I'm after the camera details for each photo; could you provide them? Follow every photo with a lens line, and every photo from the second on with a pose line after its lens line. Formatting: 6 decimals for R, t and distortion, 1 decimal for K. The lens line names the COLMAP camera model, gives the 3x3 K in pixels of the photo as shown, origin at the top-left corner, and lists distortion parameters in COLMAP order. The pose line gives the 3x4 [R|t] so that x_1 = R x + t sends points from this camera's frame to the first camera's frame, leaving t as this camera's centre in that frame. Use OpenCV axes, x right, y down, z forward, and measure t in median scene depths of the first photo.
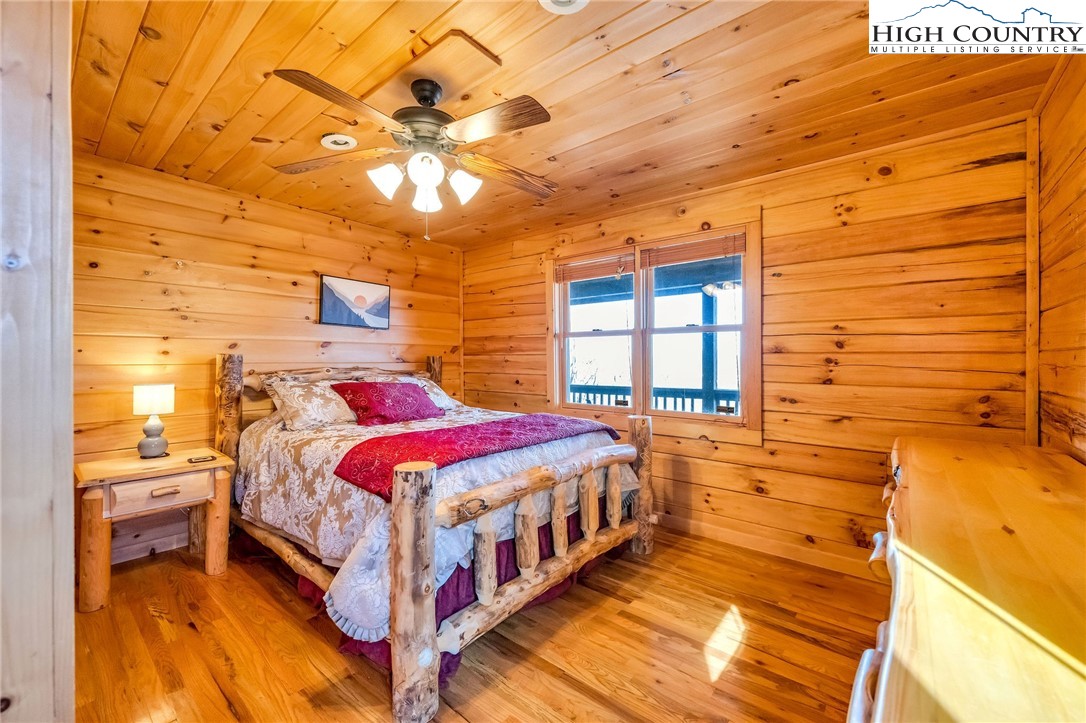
lens RADIAL K [[432.3, 0, 545.0], [0, 432.3, 358.9], [0, 0, 1]] dist [-0.003169, -0.000097]
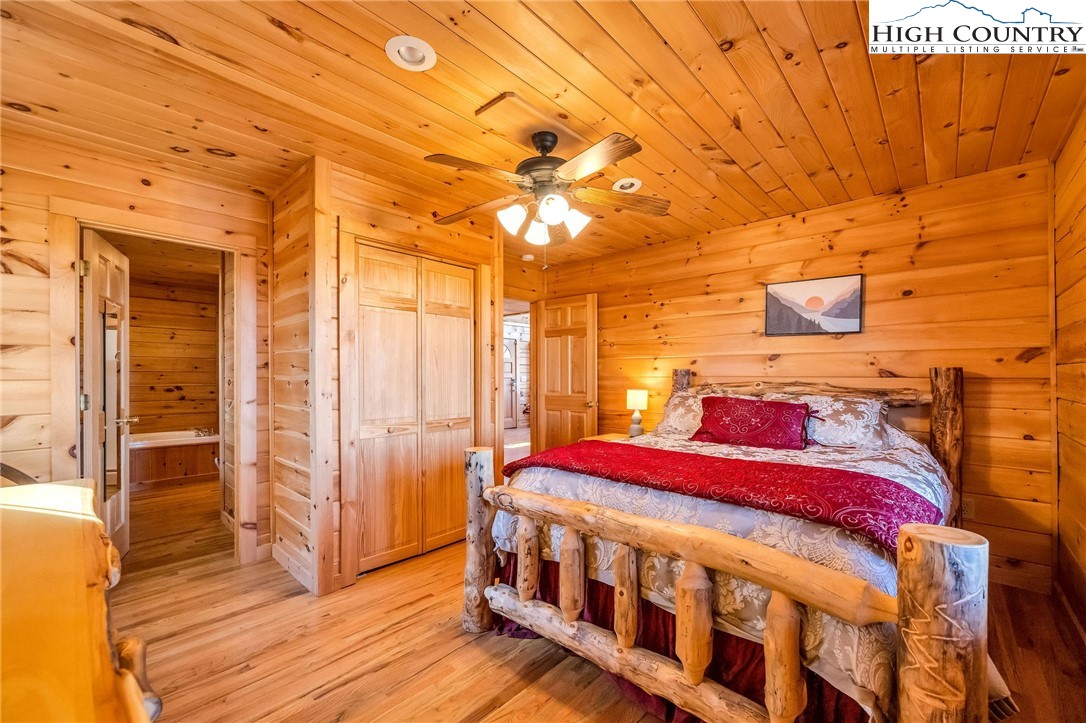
lens RADIAL K [[432.3, 0, 541.4], [0, 432.3, 379.2], [0, 0, 1]] dist [-0.003169, -0.000097]
pose [[-0.053964, 0.009756, -0.998495, 0.456830], [0.000680, 0.999952, 0.009734, 0.004848], [0.998543, -0.000154, -0.053968, 0.544253]]
